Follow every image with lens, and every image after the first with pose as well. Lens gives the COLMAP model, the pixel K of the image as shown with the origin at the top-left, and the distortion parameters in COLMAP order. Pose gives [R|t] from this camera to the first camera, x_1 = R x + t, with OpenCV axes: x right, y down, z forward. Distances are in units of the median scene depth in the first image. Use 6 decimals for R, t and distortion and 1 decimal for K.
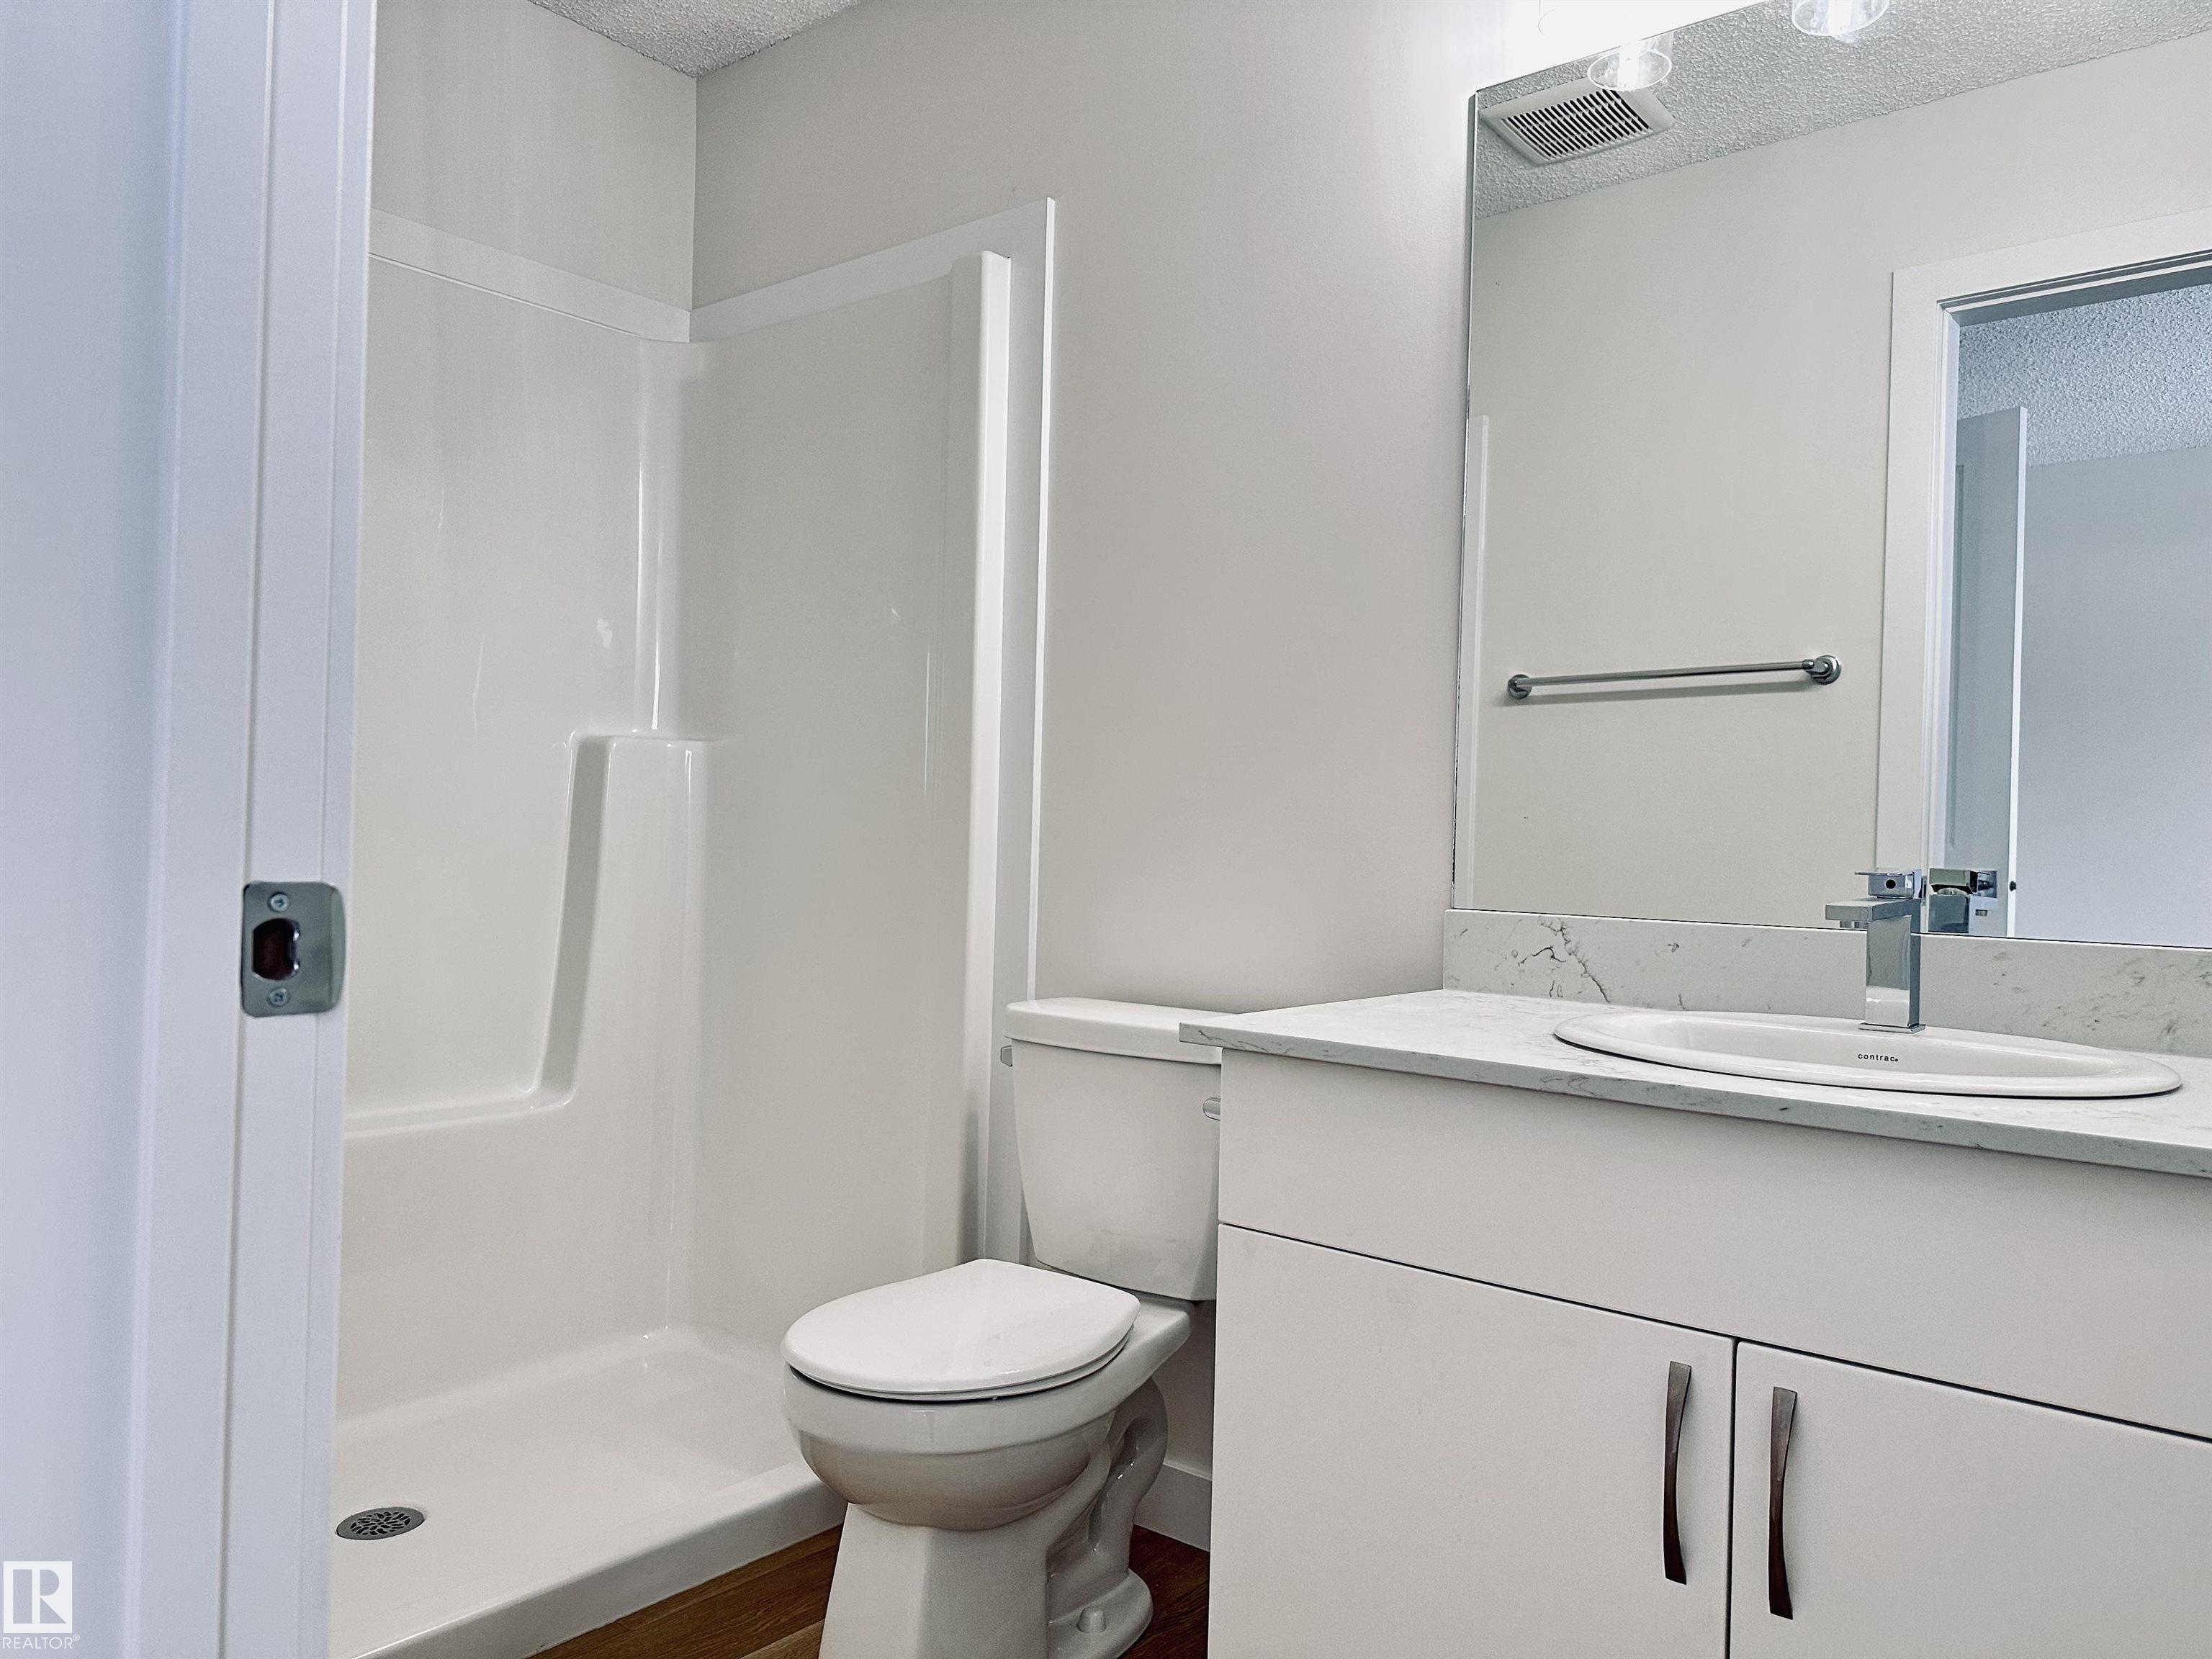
lens RADIAL K [[1542.4, 0, 1108.6], [0, 1542.4, 818.9], [0, 0, 1]] dist [0.119256, -0.168502]
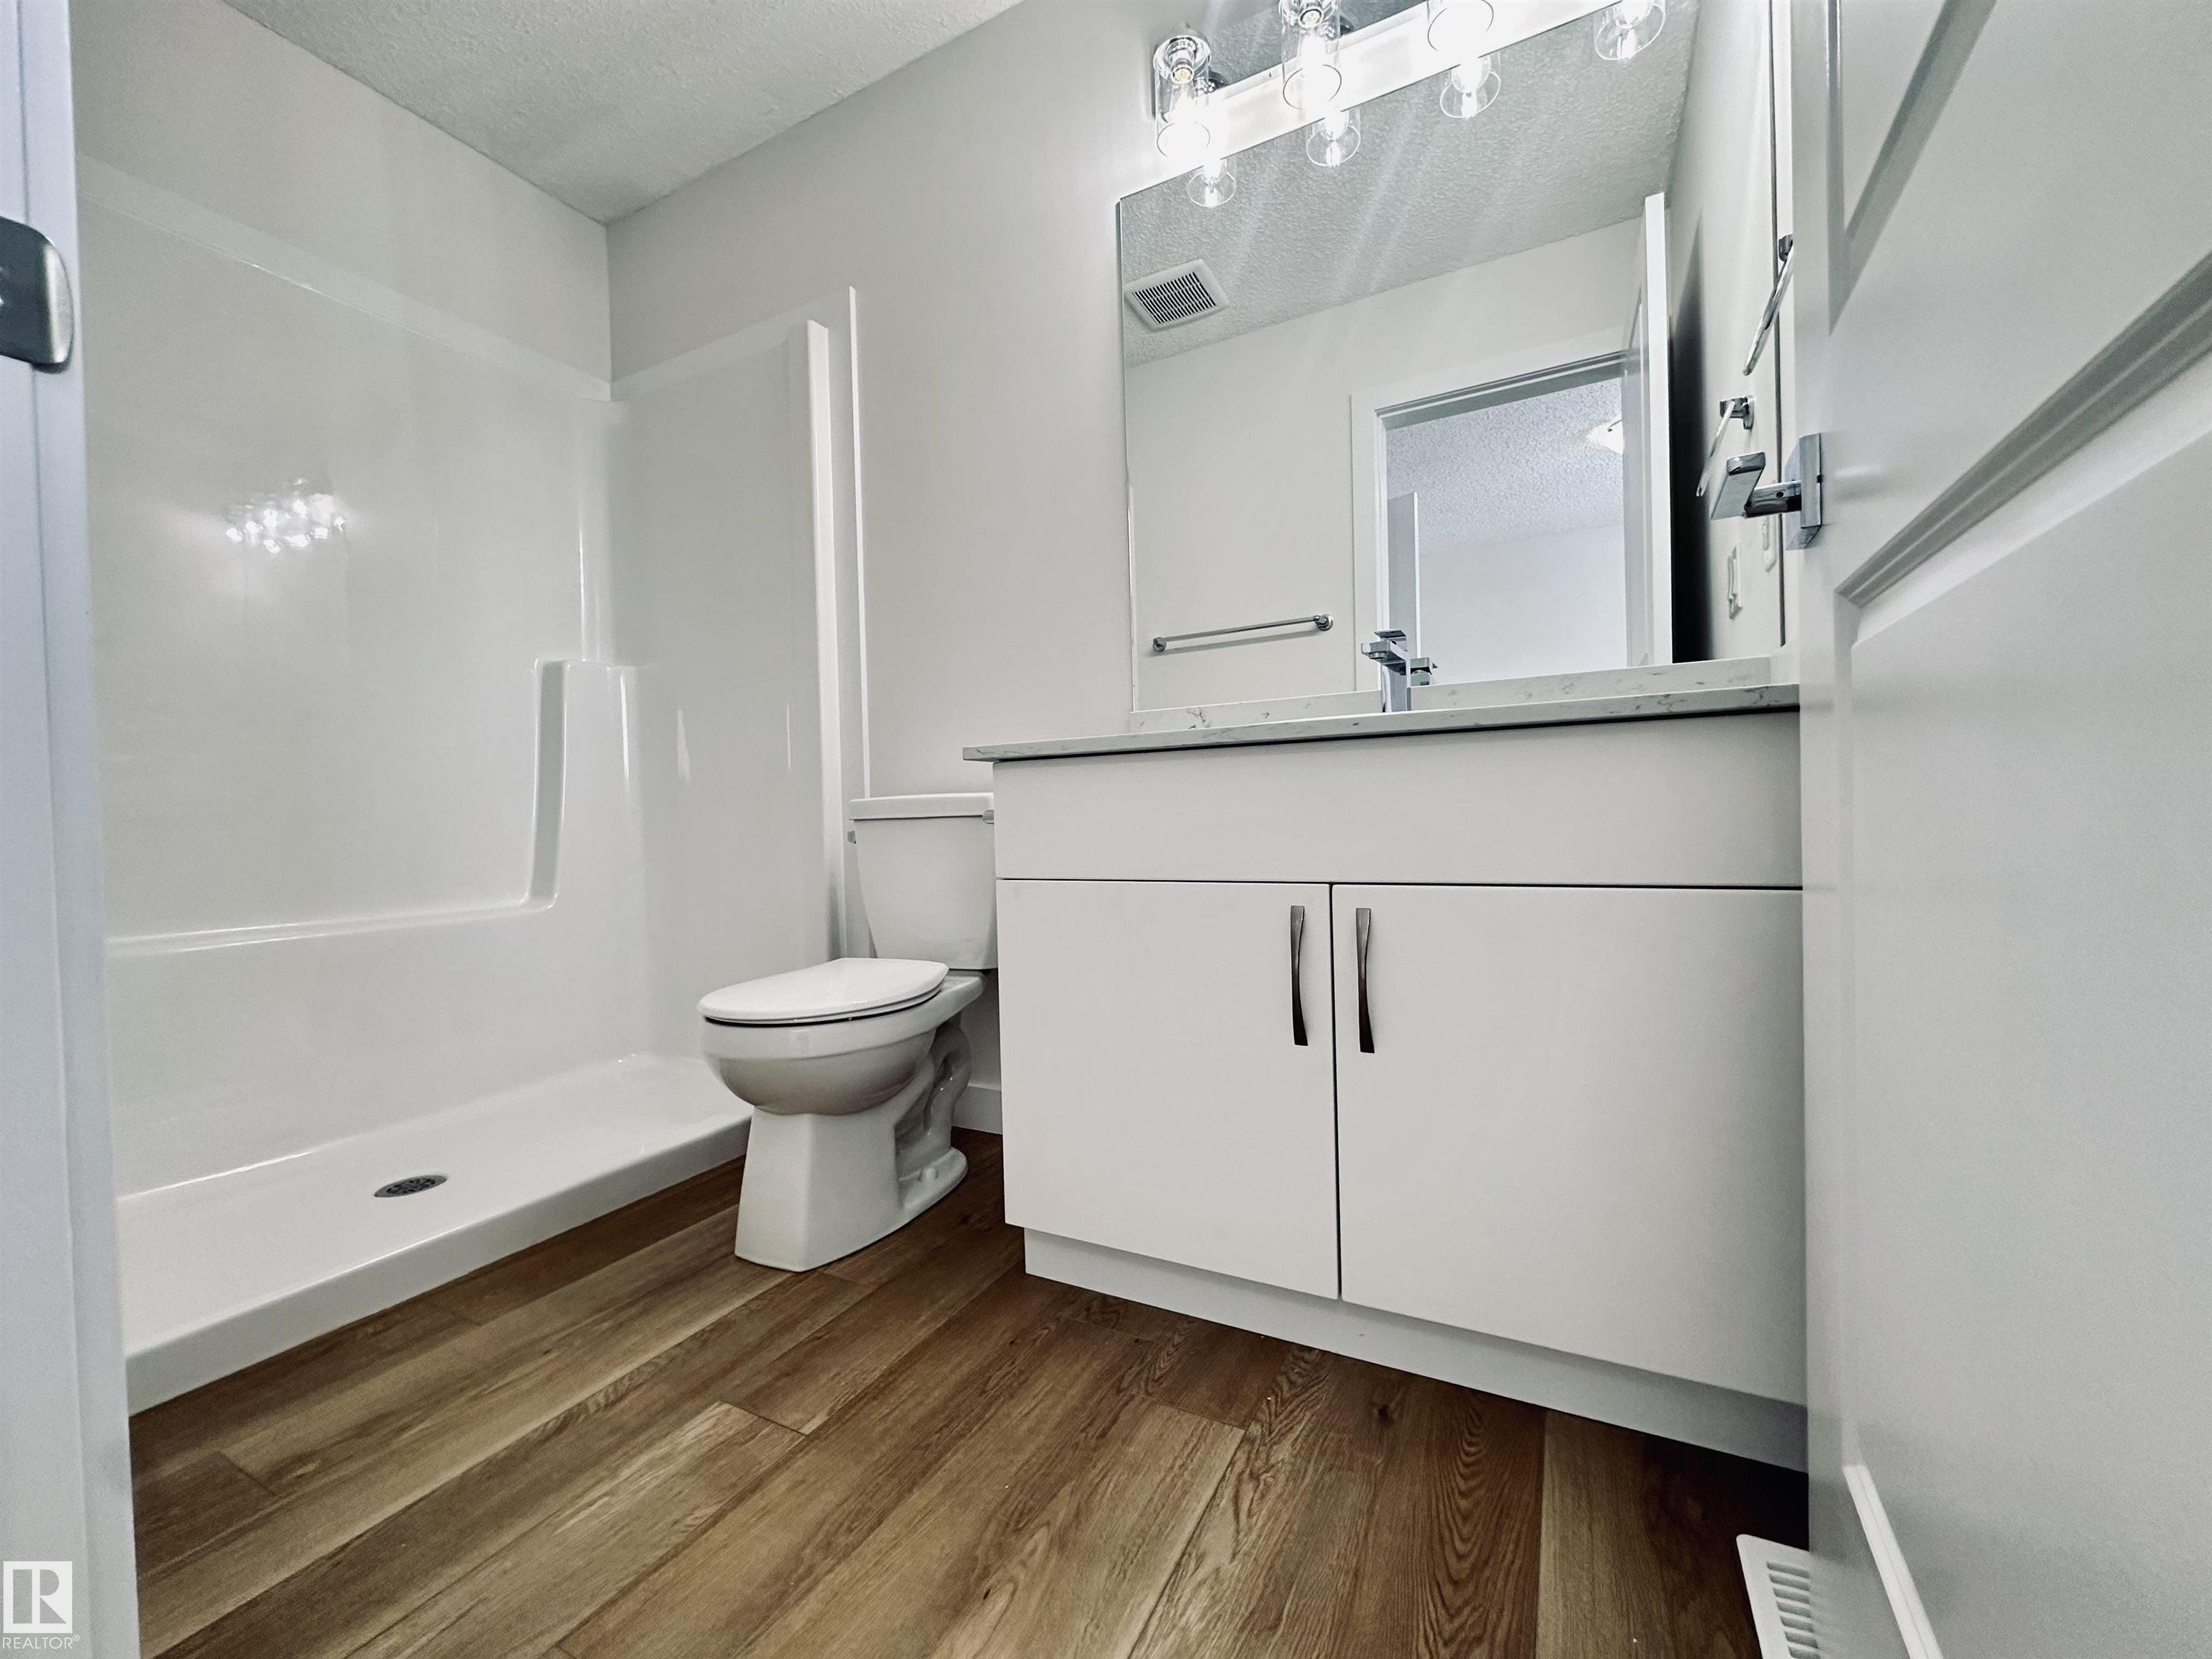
lens RADIAL K [[881.8, 0, 1097.5], [0, 881.8, 823.2], [0, 0, 1]] dist [0.009750, 0.000110]
pose [[0.979950, -0.054323, 0.191695, 0.004534], [0.050429, 0.998411, 0.025137, 0.135106], [-0.192756, -0.014966, 0.981133, 0.107045]]
